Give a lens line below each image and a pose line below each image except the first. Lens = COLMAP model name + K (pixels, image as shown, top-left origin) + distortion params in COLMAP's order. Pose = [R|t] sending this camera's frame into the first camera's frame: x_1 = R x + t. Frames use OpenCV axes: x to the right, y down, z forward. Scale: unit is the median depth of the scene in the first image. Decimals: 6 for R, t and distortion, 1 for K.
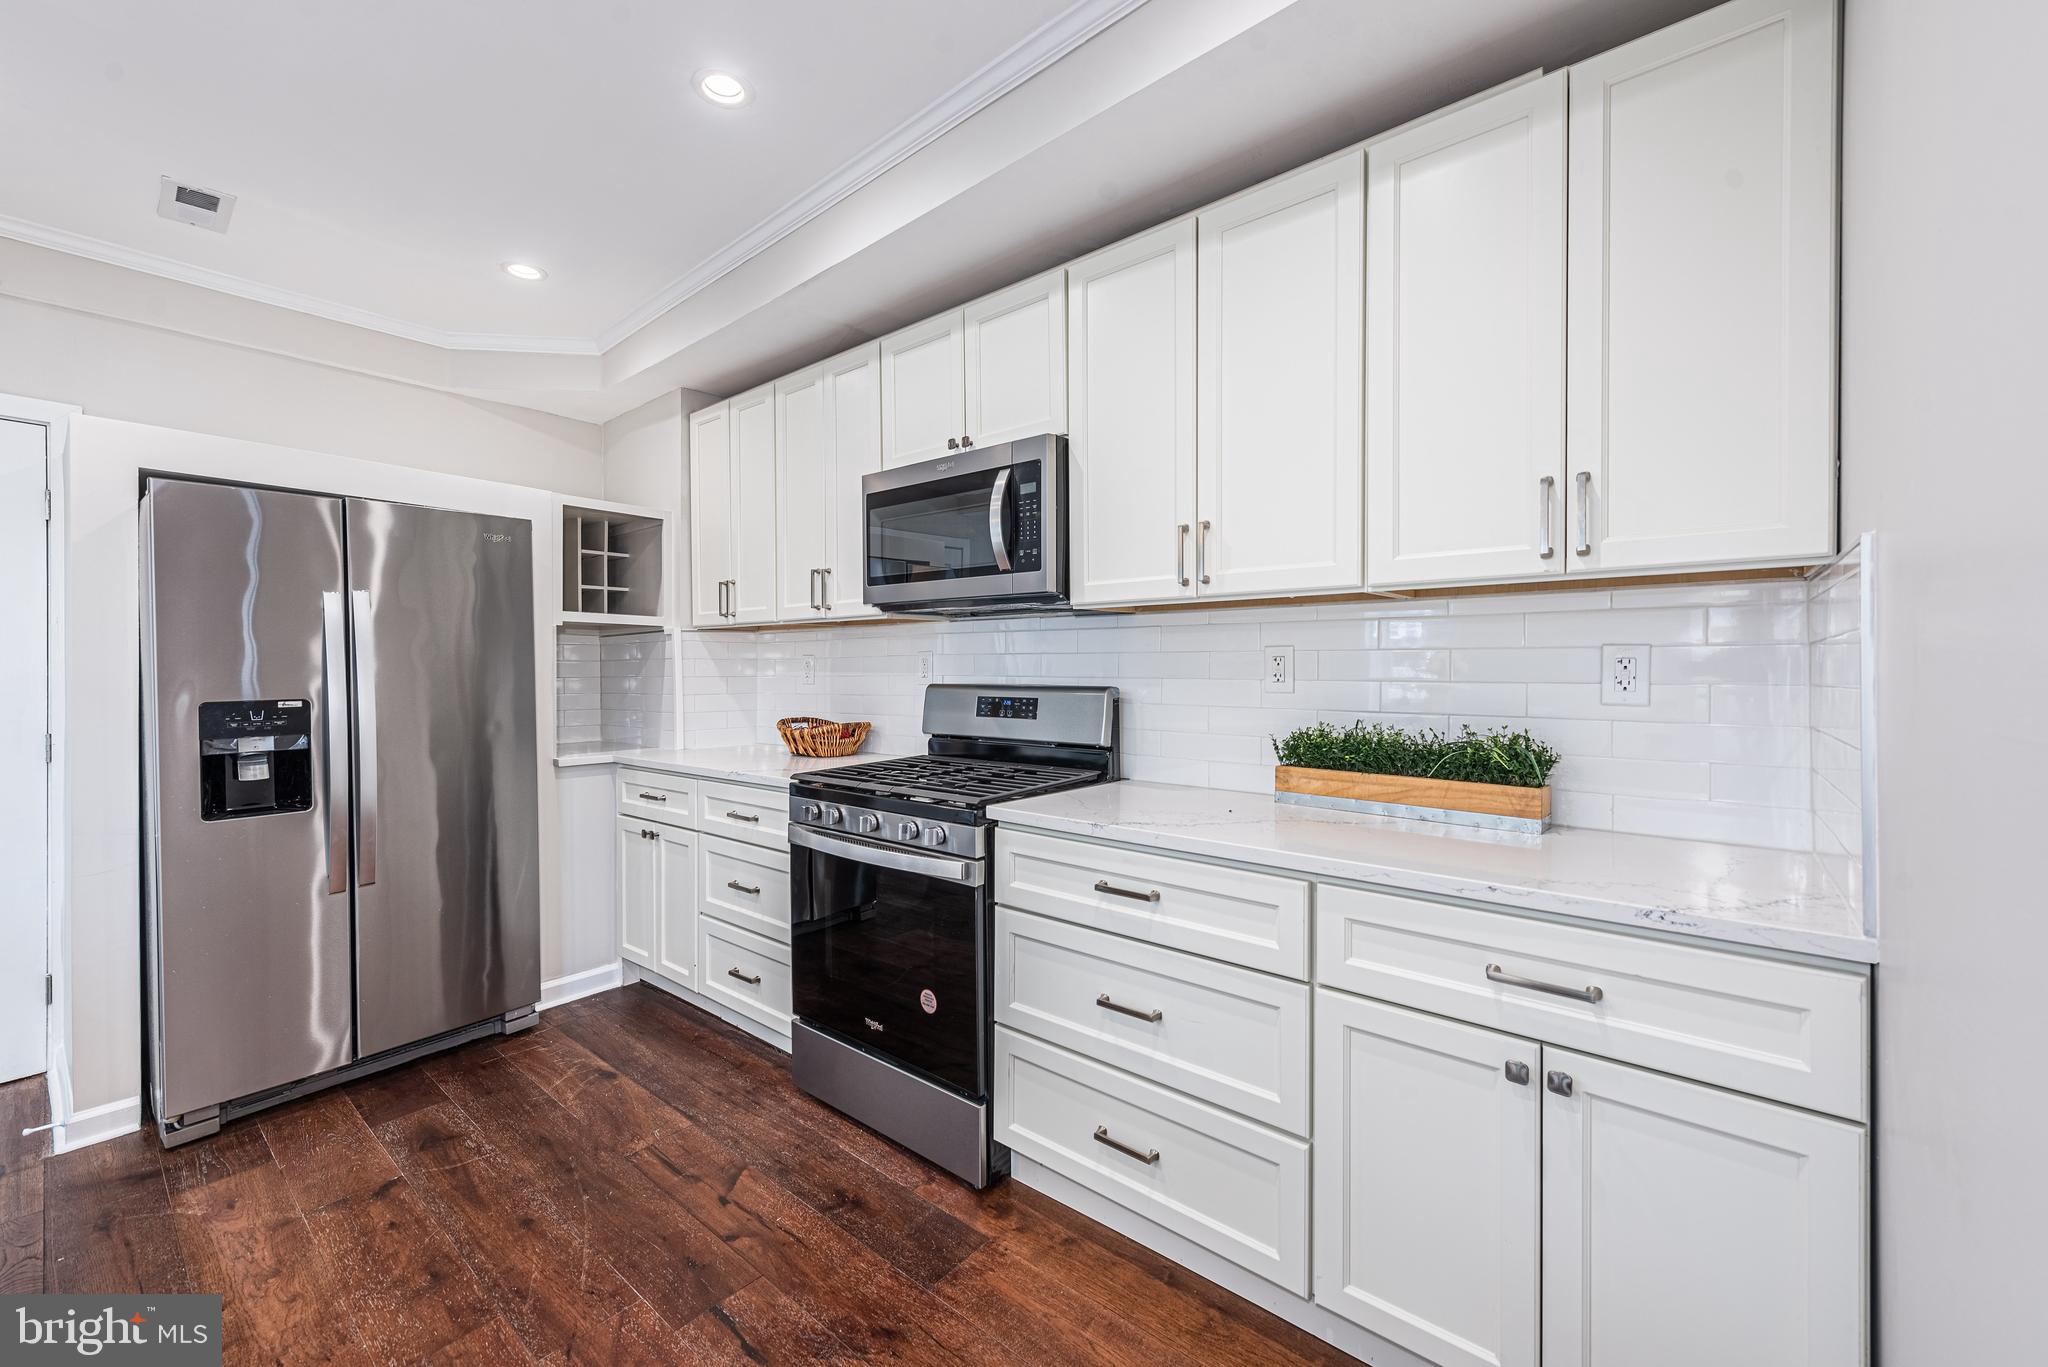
lens RADIAL K [[819.3, 0, 1017.6], [0, 819.3, 674.6], [0, 0, 1]] dist [0.019881, -0.005788]
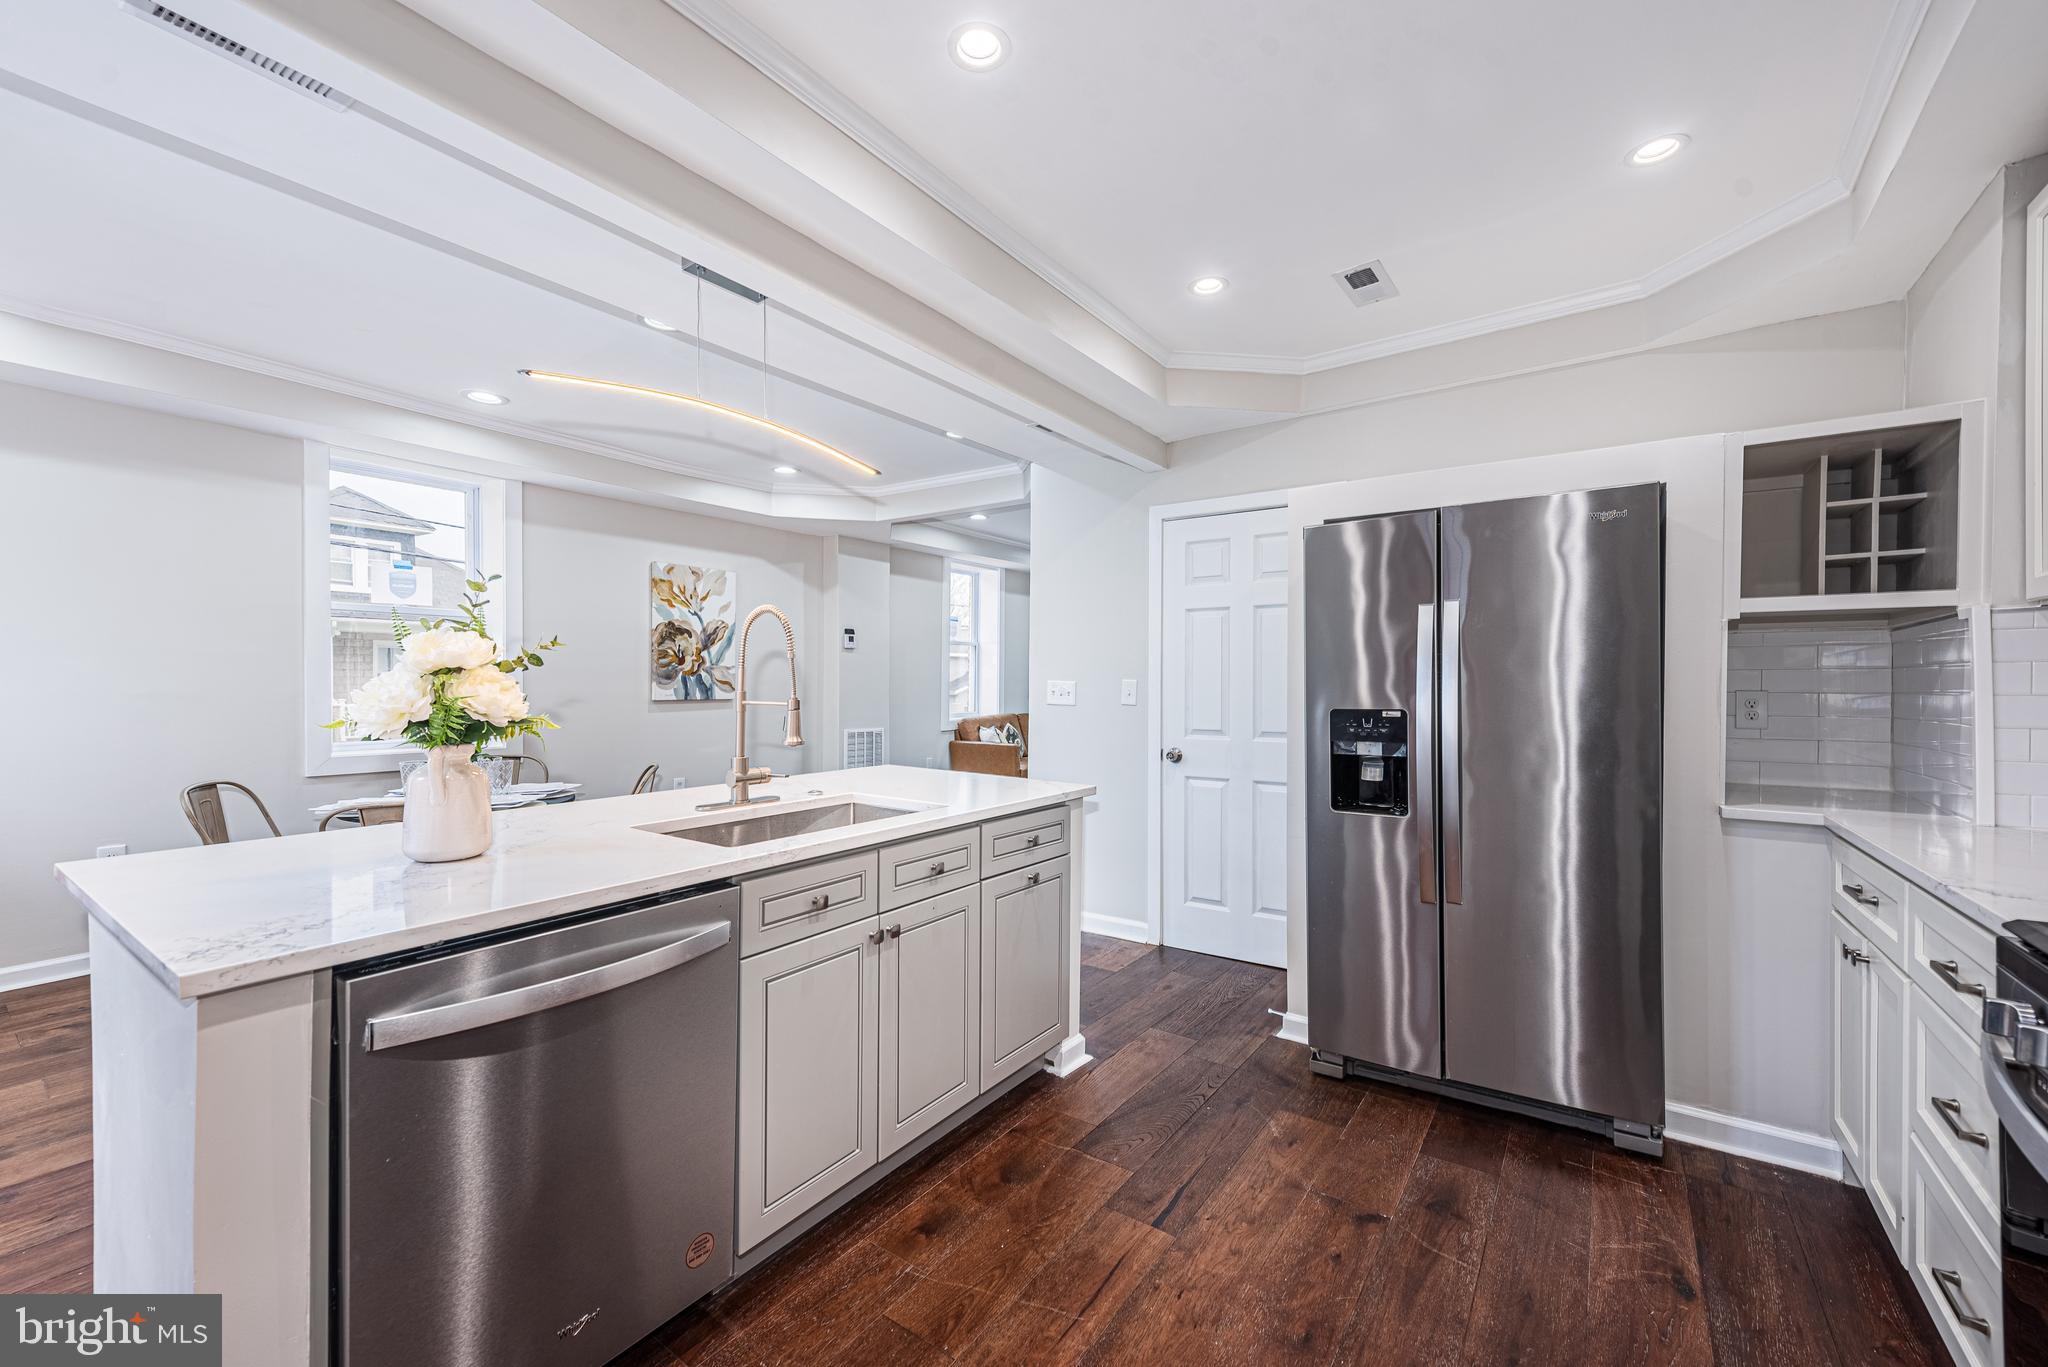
lens RADIAL K [[811.7, 0, 1028.8], [0, 811.7, 689.3], [0, 0, 1]] dist [0.011375, -0.000937]
pose [[0.088599, 0.009779, -0.996019, 0.126516], [-0.006064, 0.999939, 0.009279, -0.002784], [0.996049, 0.005217, 0.088653, 0.455992]]
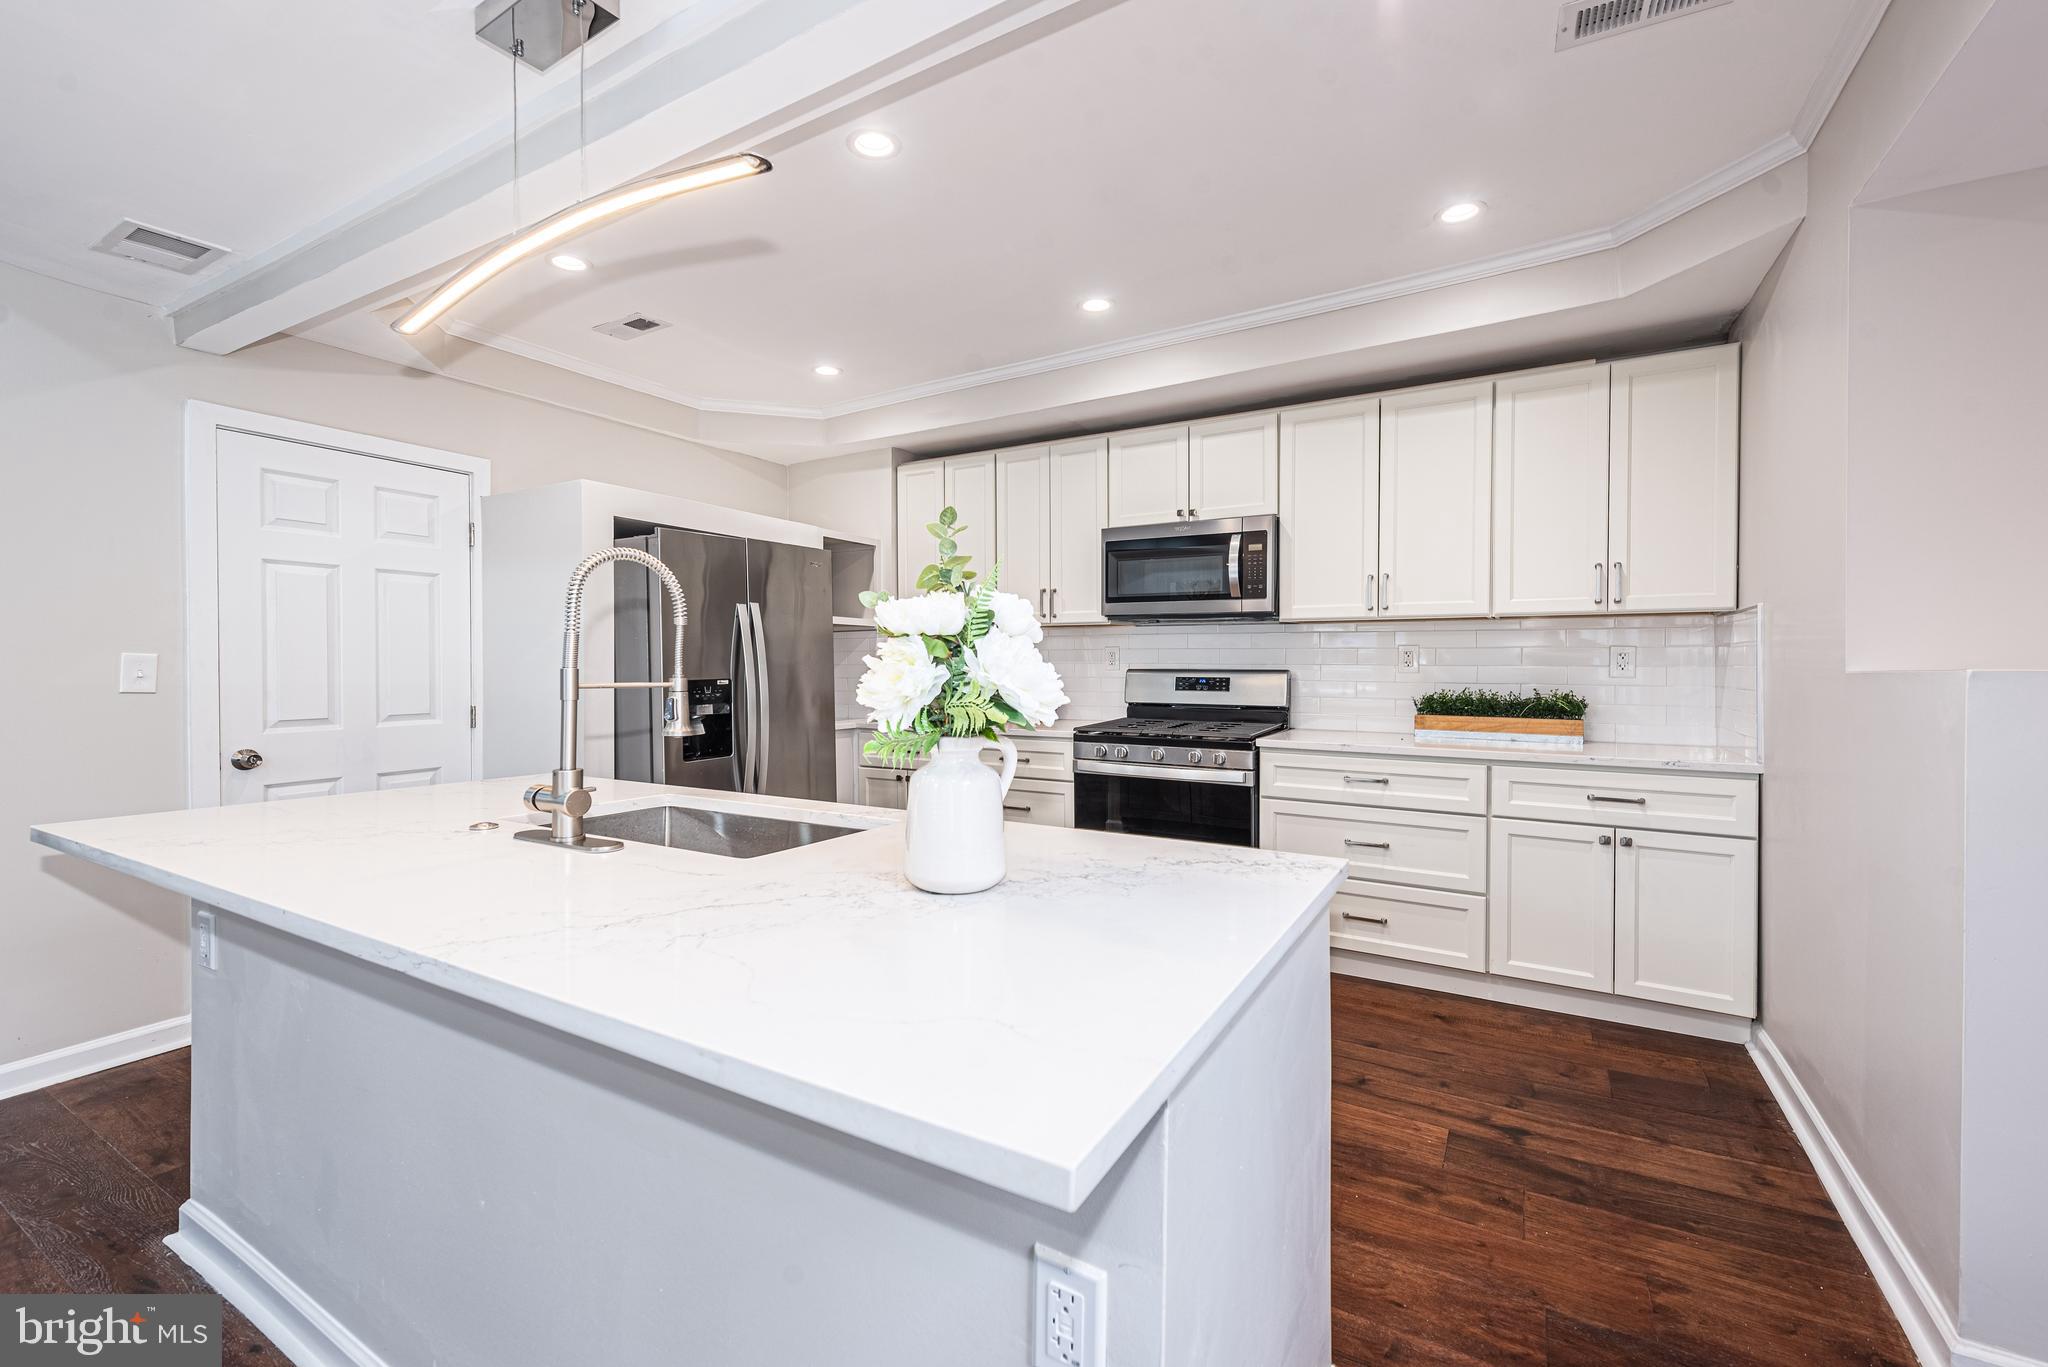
lens RADIAL K [[863.4, 0, 920.2], [0, 863.4, 673.8], [0, 0, 1]] dist [0.020146, -0.000444]
pose [[0.993191, -0.000264, 0.116495, -0.822085], [-0.000713, 0.999965, 0.008349, 0.009249], [-0.116493, -0.008375, 0.993156, -0.611473]]
